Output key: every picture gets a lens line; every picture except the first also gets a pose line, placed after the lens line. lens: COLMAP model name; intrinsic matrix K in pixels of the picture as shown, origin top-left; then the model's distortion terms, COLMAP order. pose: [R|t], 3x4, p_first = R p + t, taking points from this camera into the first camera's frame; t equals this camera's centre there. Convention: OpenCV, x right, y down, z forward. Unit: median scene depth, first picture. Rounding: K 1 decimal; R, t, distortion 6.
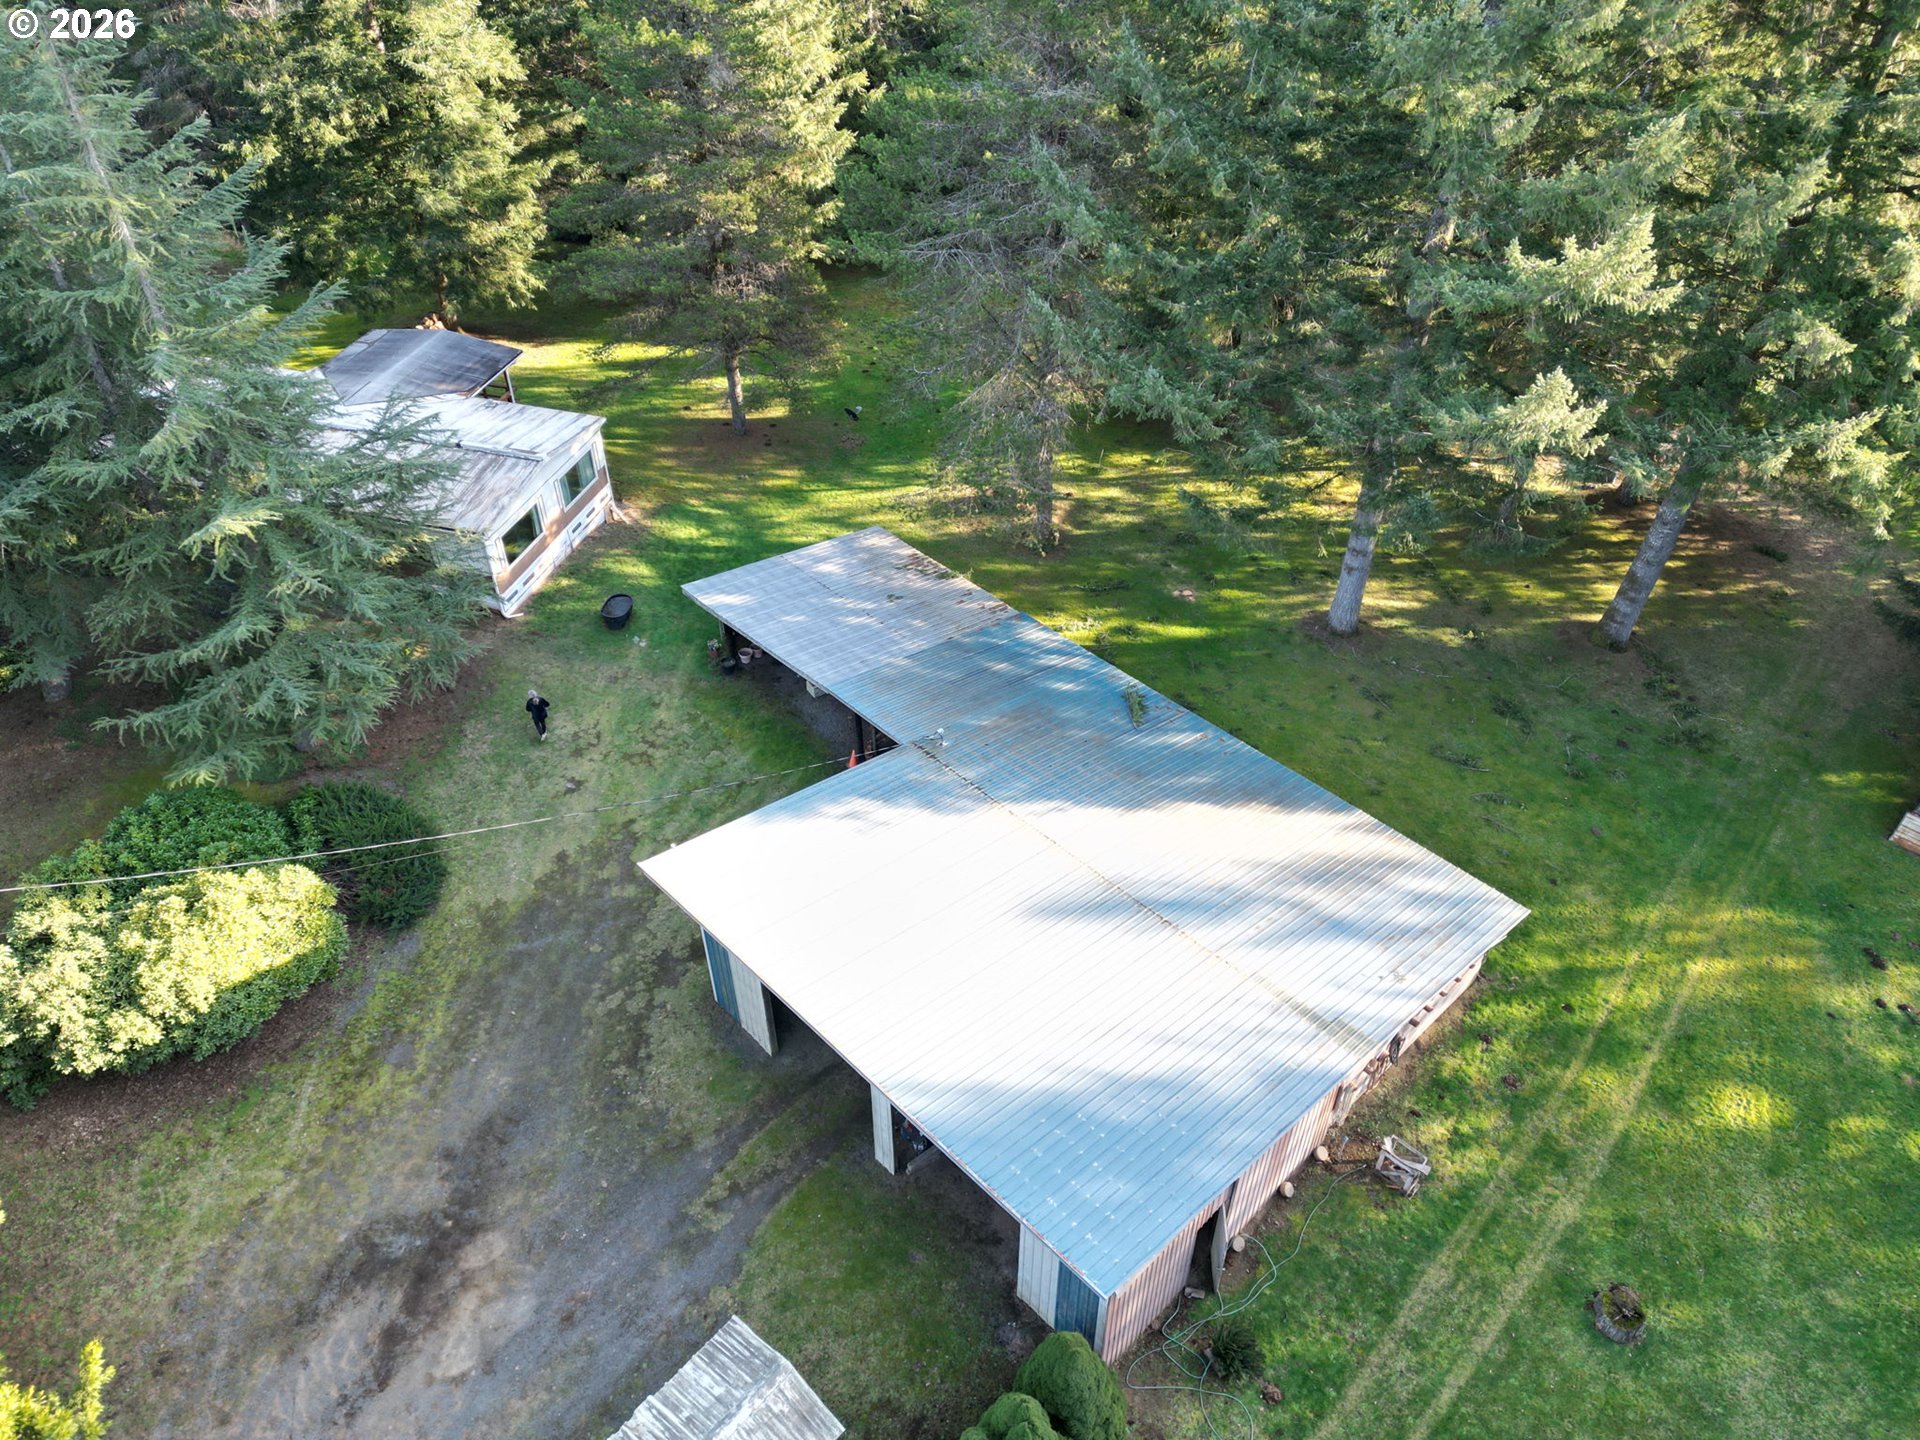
lens RADIAL K [[1337.8, 0, 948.6], [0, 1337.8, 730.3], [0, 0, 1]] dist [0.071077, -0.056374]
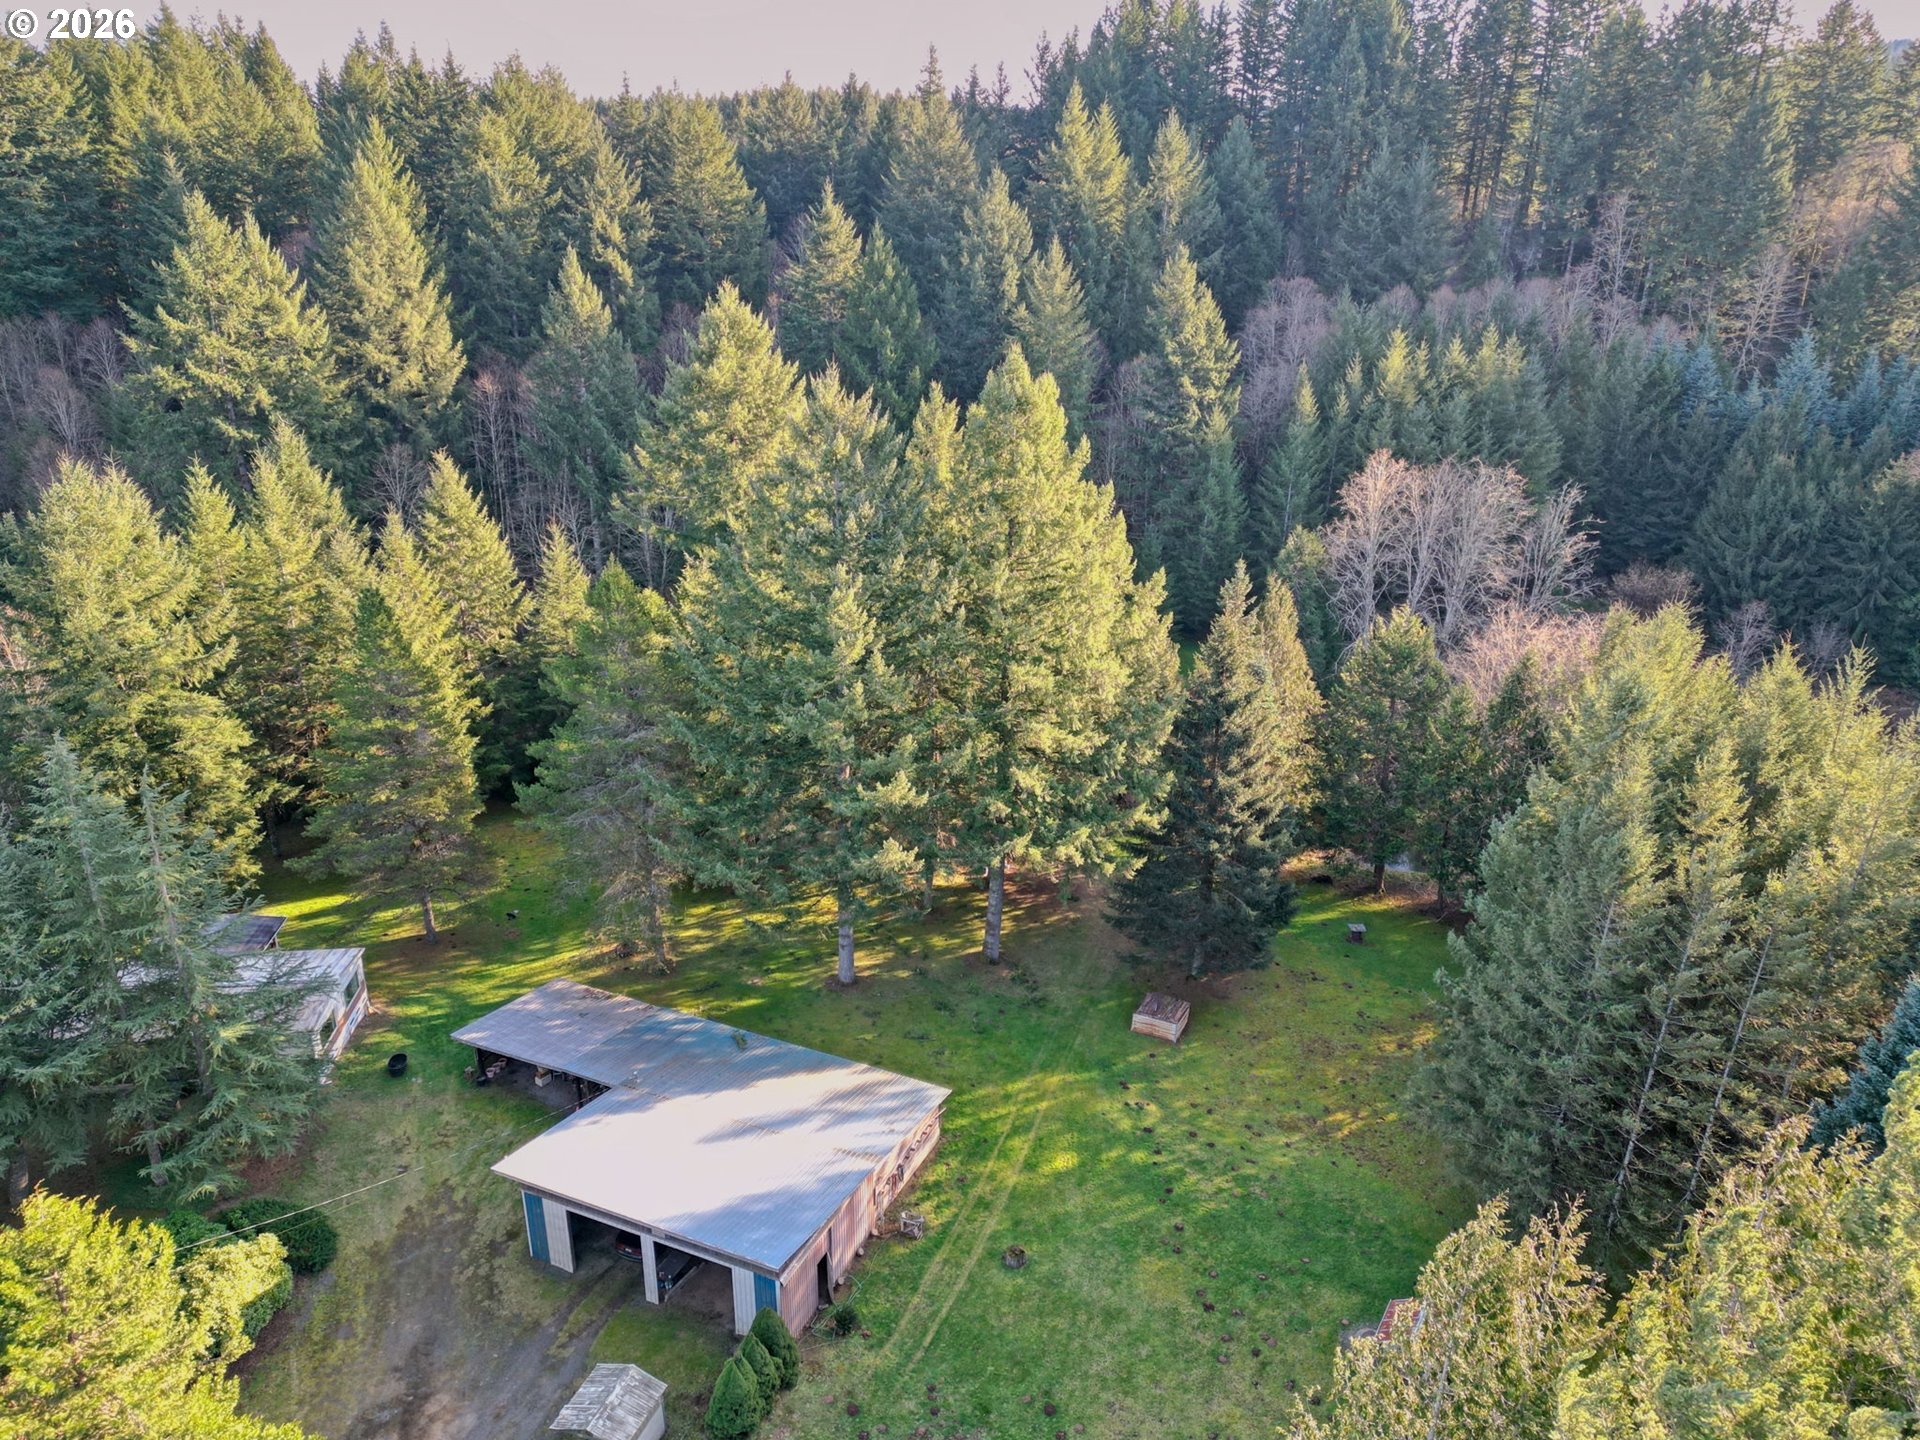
lens RADIAL K [[1337.8, 0, 963.5], [0, 1337.8, 719.3], [0, 0, 1]] dist [0.071077, -0.056374]
pose [[0.926196, -0.131346, 0.353424, -0.182593], [0.241002, 0.927109, -0.287032, 0.194536], [-0.289962, 0.351024, 0.890339, -0.952596]]
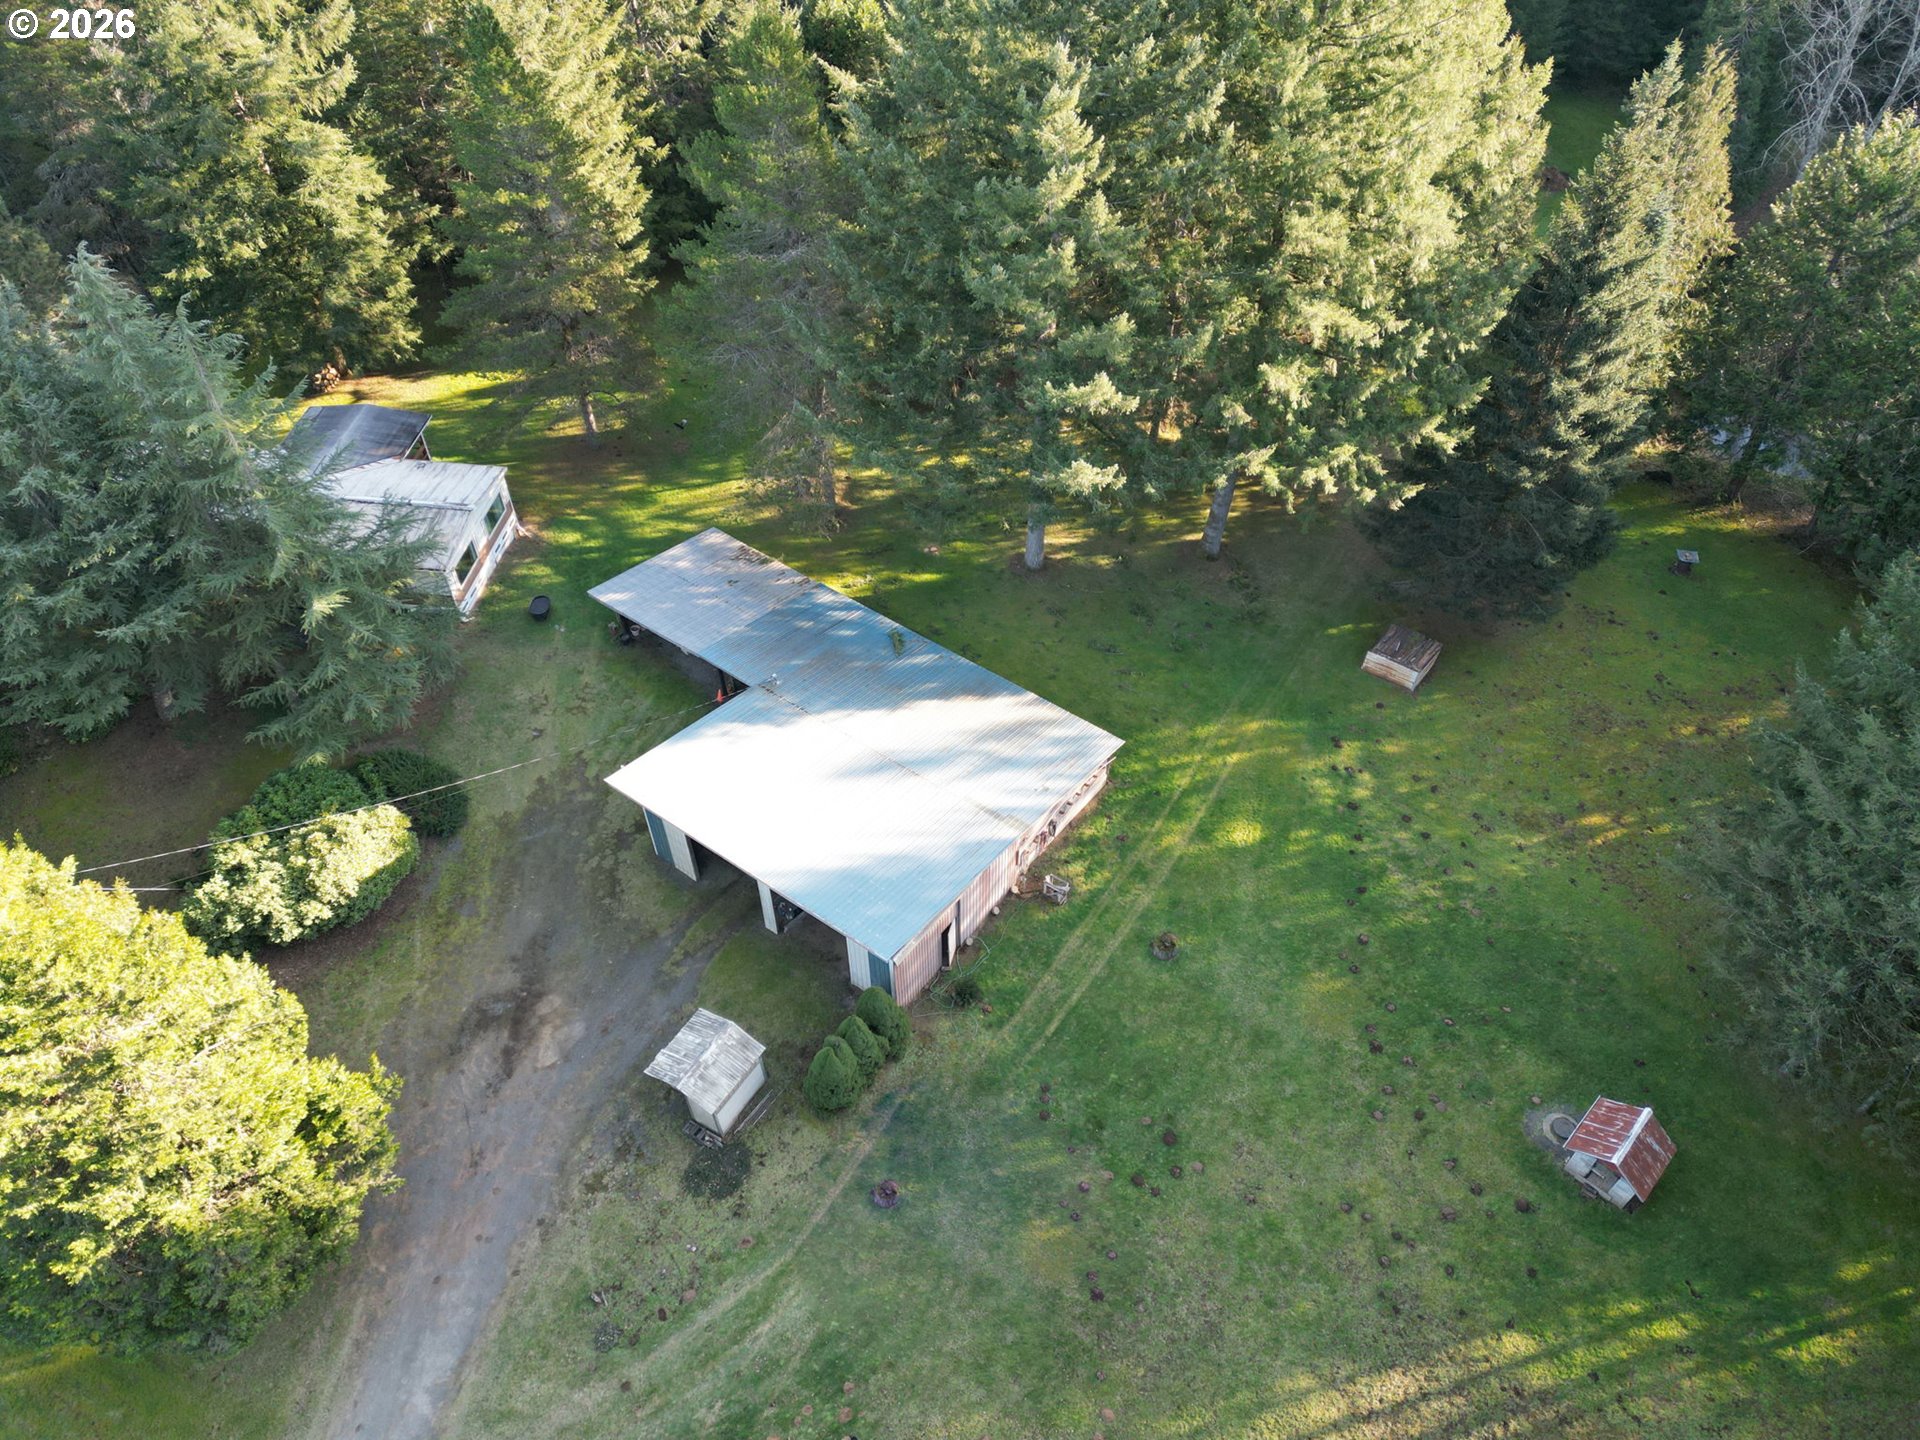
lens RADIAL K [[1337.8, 0, 956.2], [0, 1337.8, 722.2], [0, 0, 1]] dist [0.071077, -0.056374]
pose [[0.986505, -0.120372, 0.110993, 0.026139], [0.108820, 0.988516, 0.104852, -0.090699], [-0.122339, -0.091358, 0.988275, -0.651632]]
